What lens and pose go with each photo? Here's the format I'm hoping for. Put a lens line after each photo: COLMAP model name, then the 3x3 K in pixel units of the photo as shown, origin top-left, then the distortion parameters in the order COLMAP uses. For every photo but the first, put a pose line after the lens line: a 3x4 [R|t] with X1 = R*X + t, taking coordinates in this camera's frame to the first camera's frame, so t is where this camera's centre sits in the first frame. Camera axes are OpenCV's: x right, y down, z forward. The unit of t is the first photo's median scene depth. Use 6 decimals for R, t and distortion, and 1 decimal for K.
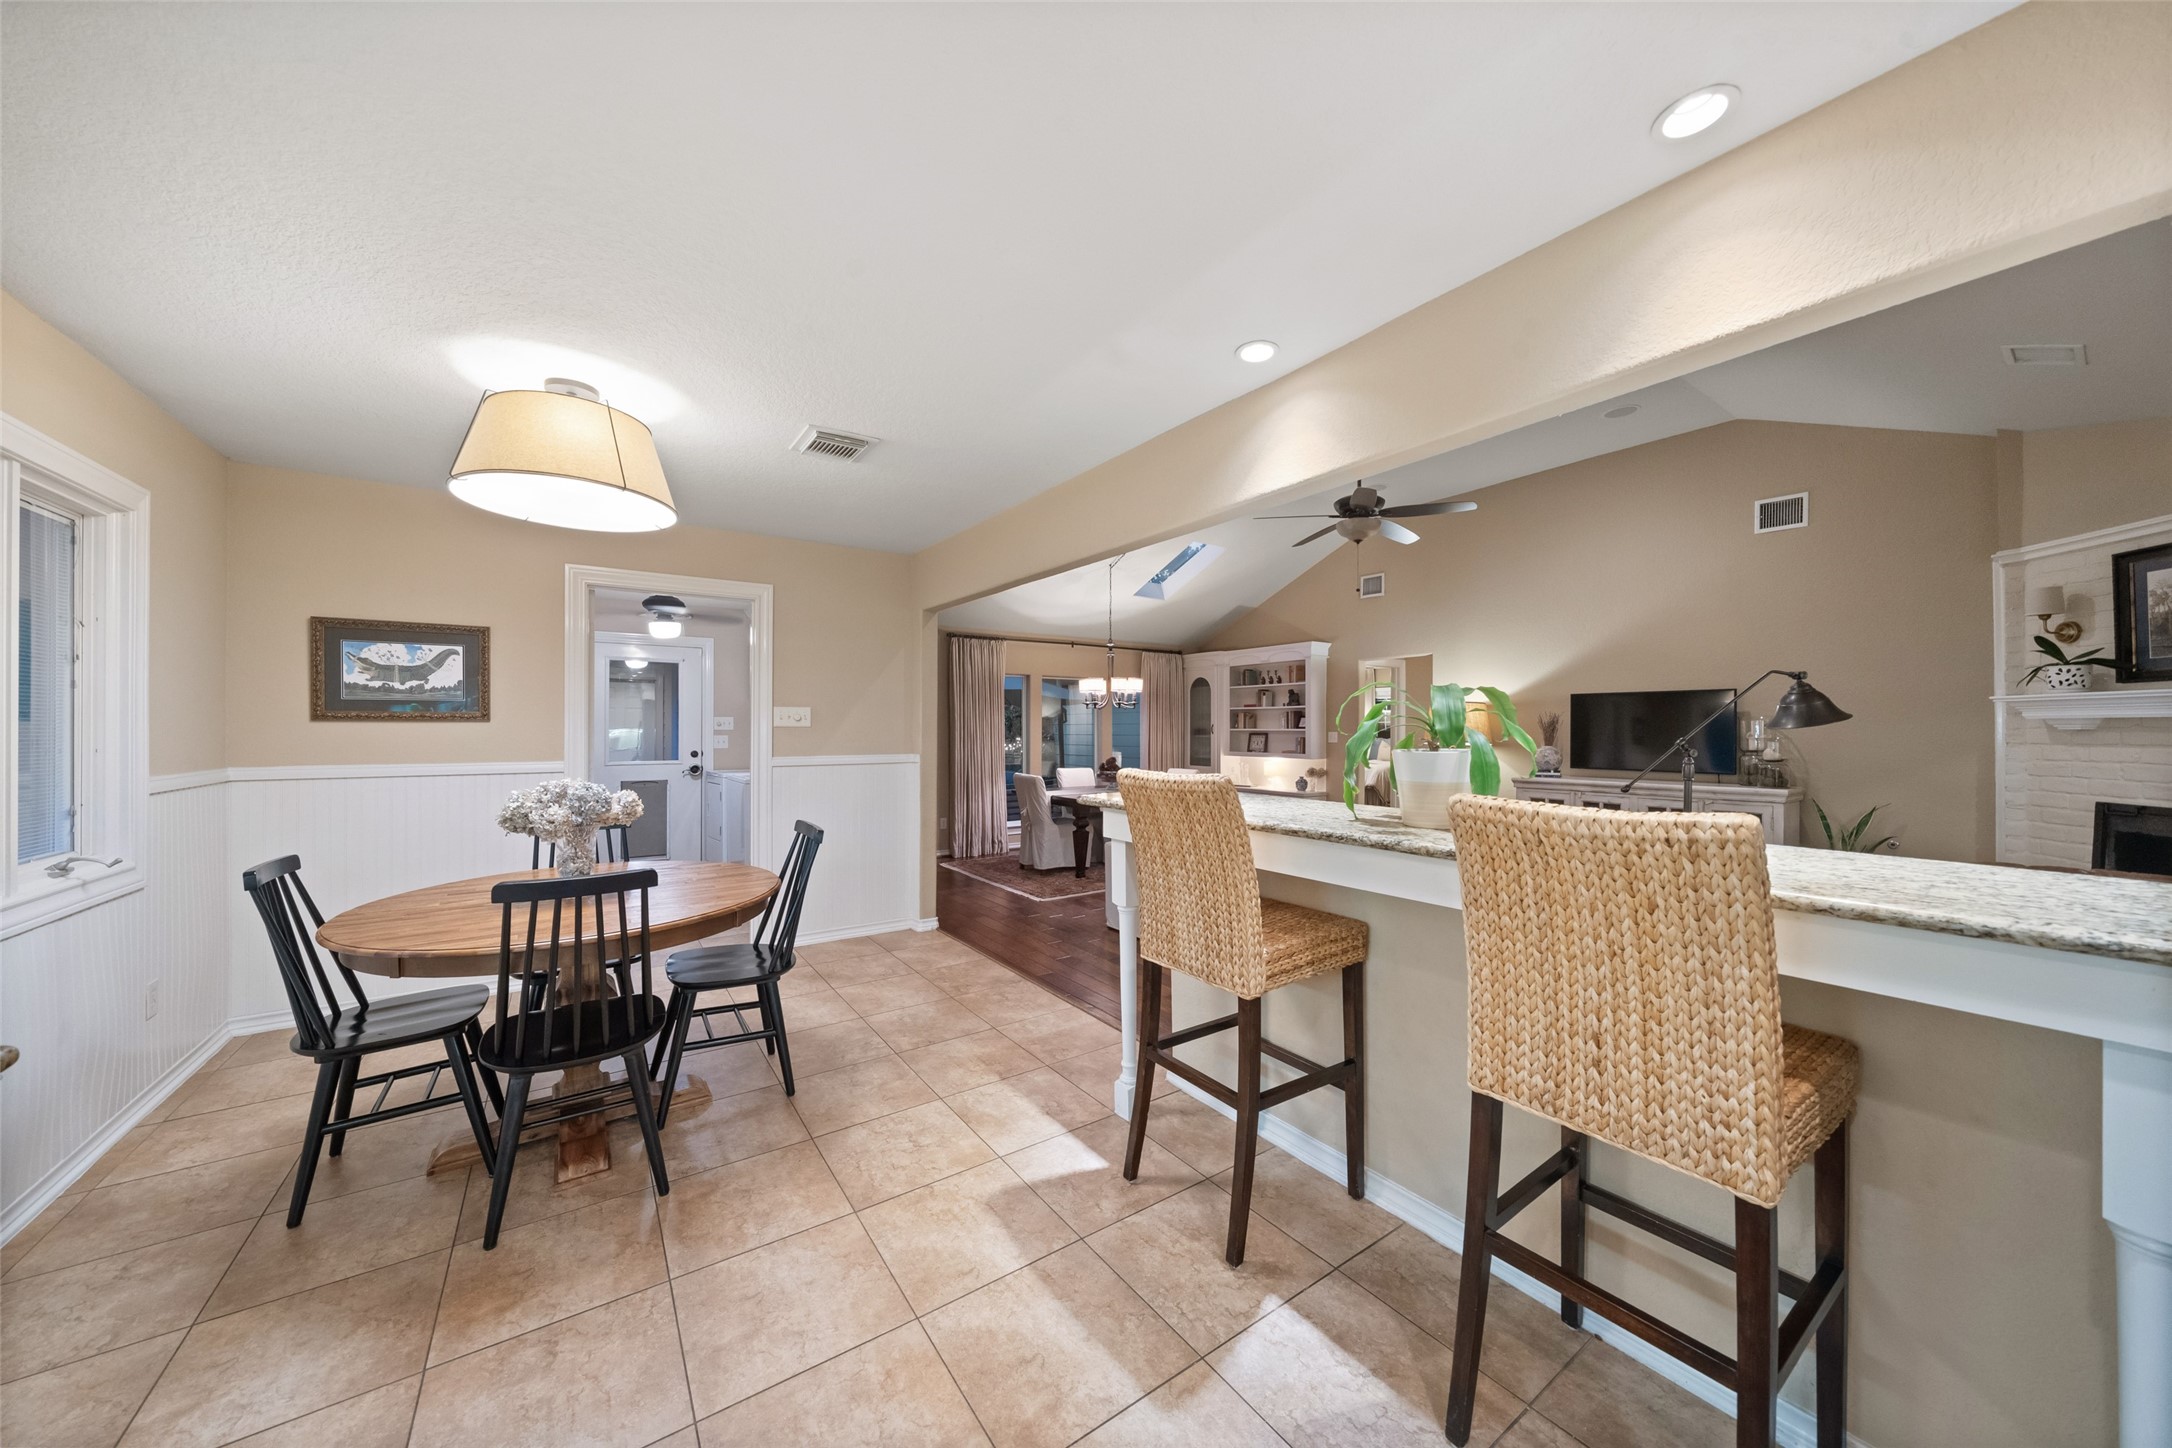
lens RADIAL K [[726.6, 0, 1076.6], [0, 726.6, 723.7], [0, 0, 1]] dist [0.001195, 0.000066]
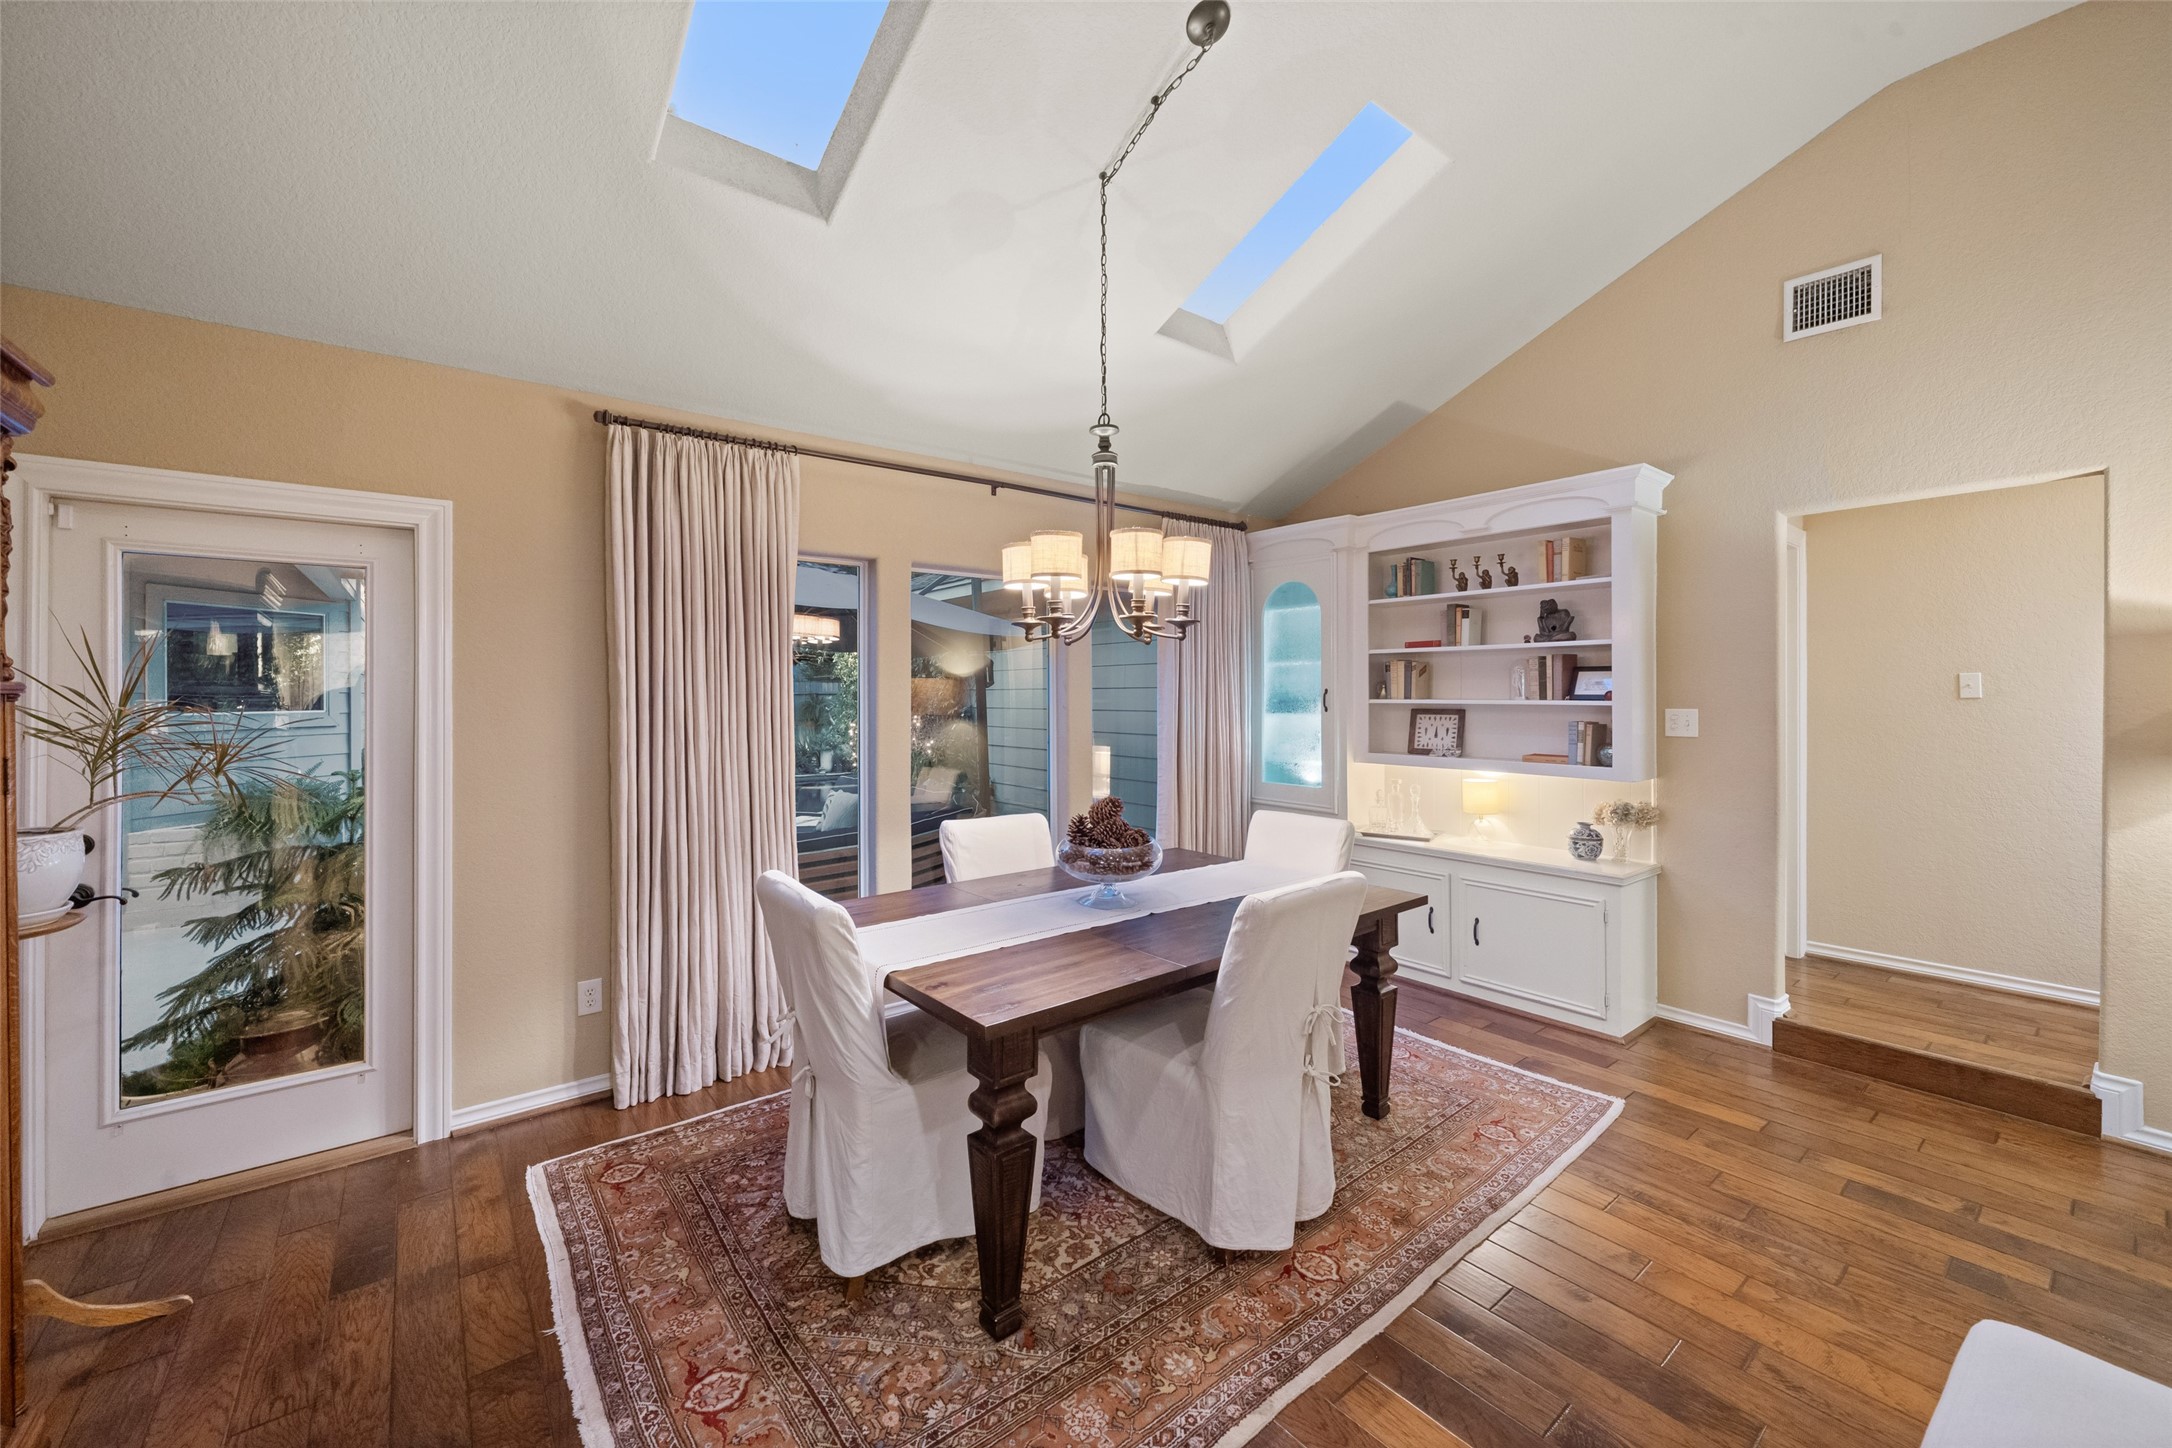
lens RADIAL K [[853.9, 0, 1108.2], [0, 853.9, 686.4], [0, 0, 1]] dist [-0.003249, 0.000669]
pose [[0.994755, -0.002724, 0.102253, 0.010297], [0.002774, 0.999996, -0.000340, -0.000643], [-0.102252, 0.000621, 0.994758, 0.585347]]
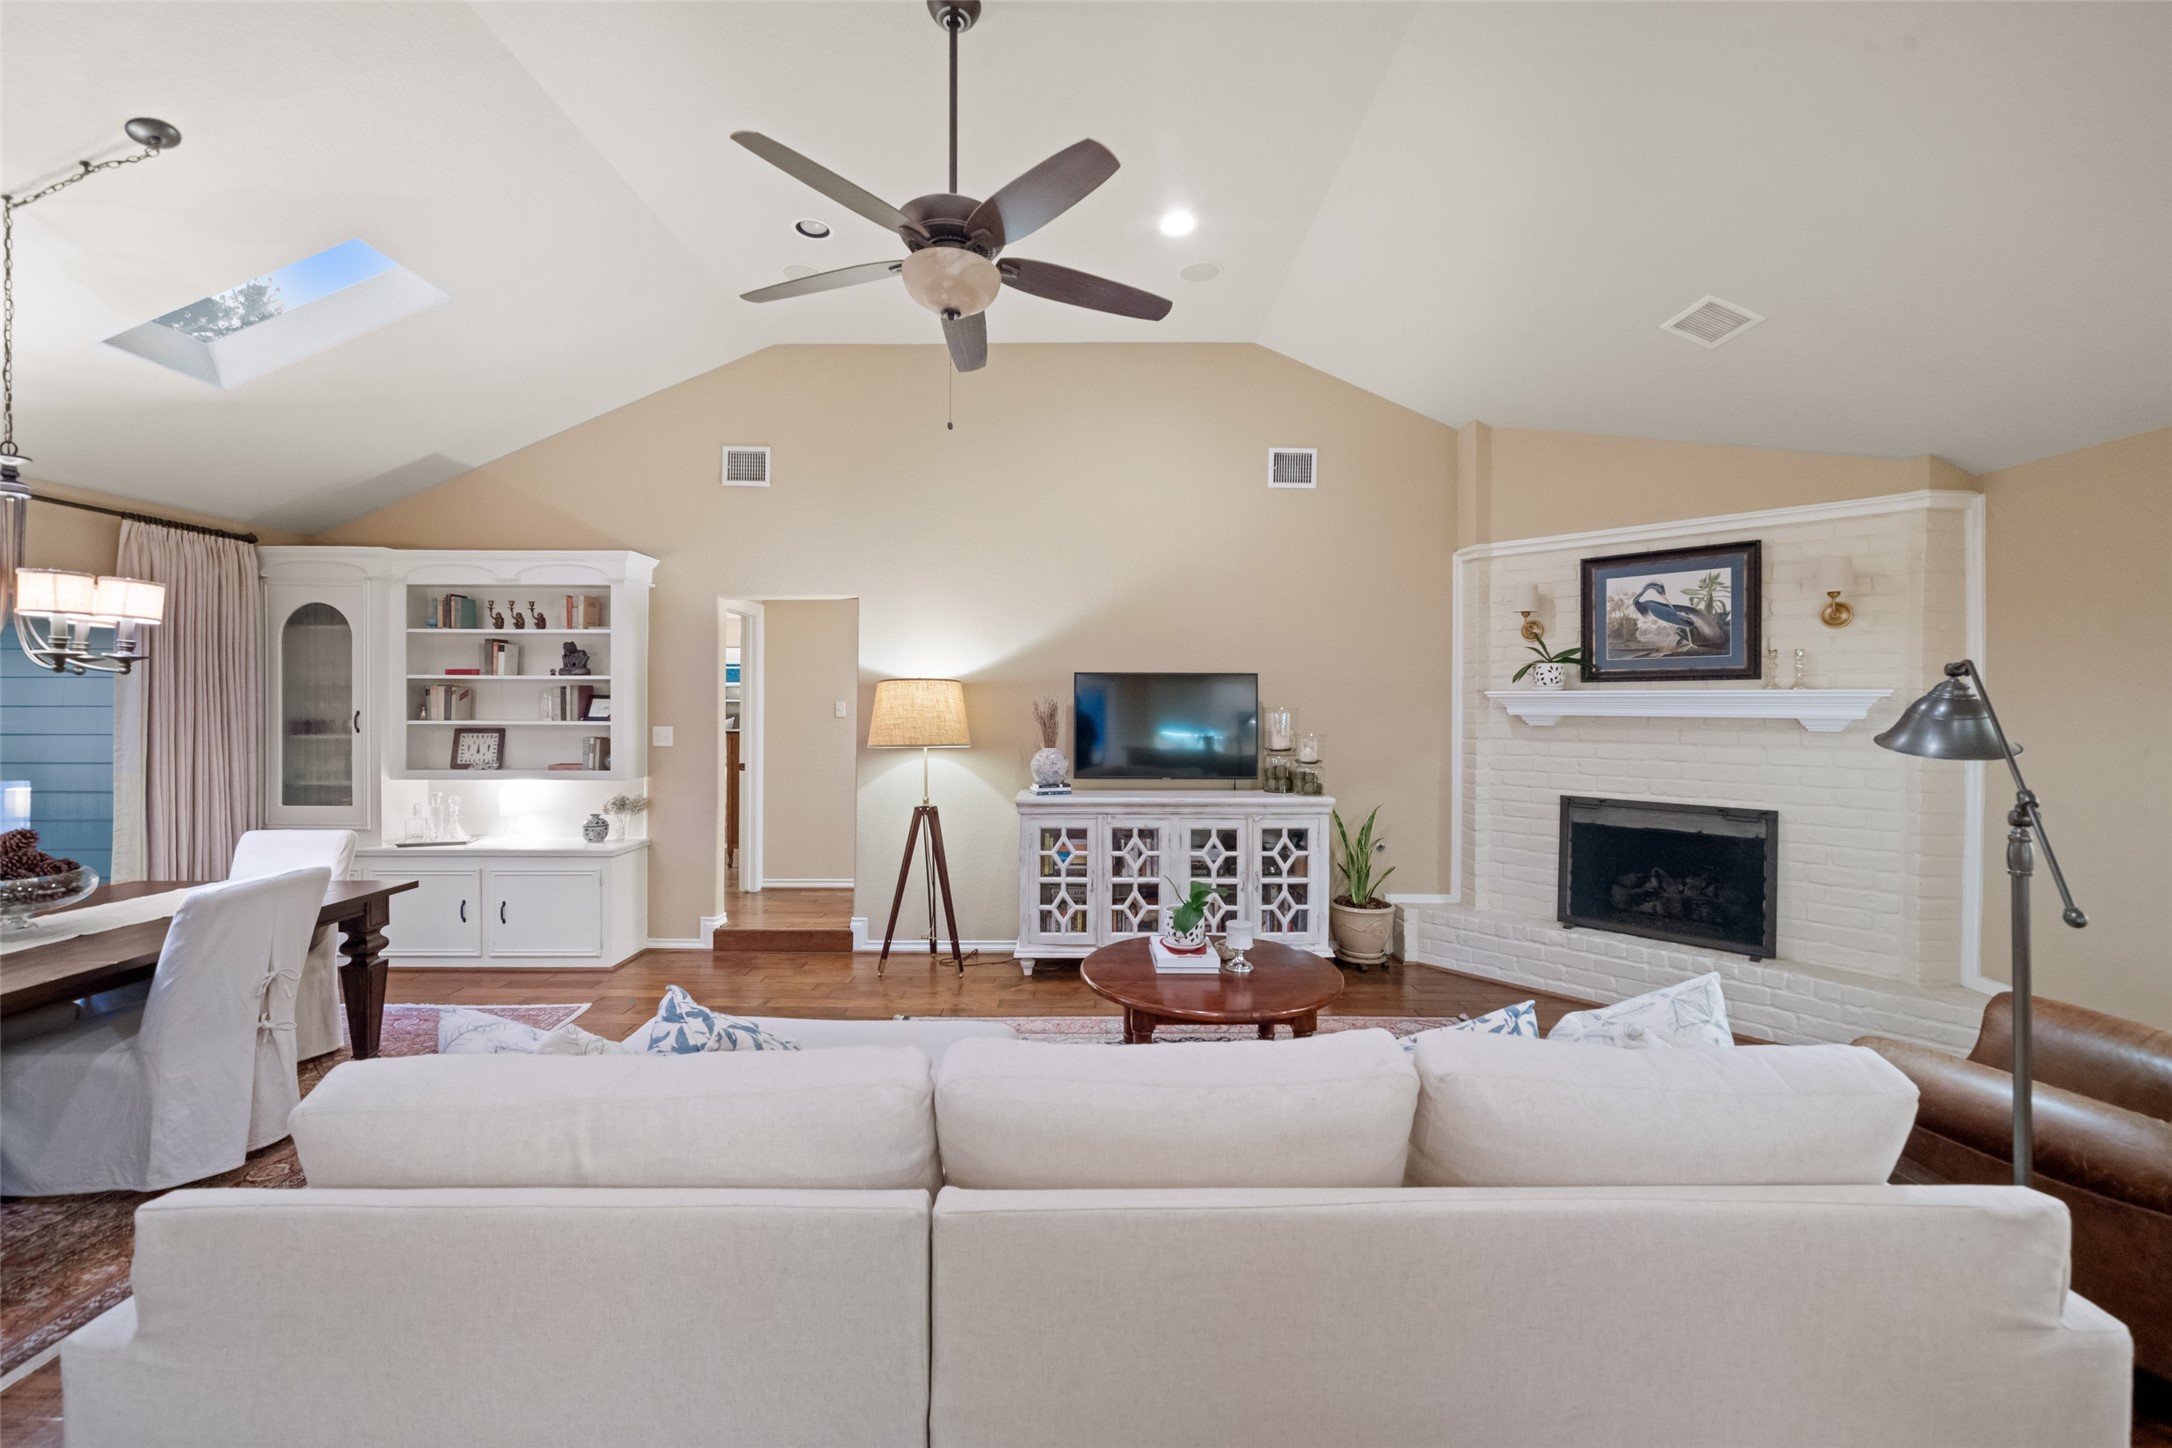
lens RADIAL K [[853.9, 0, 1073.2], [0, 853.9, 706.5], [0, 0, 1]] dist [-0.003249, 0.000669]
pose [[0.557105, -0.003738, 0.830434, -0.000881], [-0.007711, 0.999923, 0.009674, -0.011421], [-0.830407, -0.011793, 0.557033, 0.396238]]
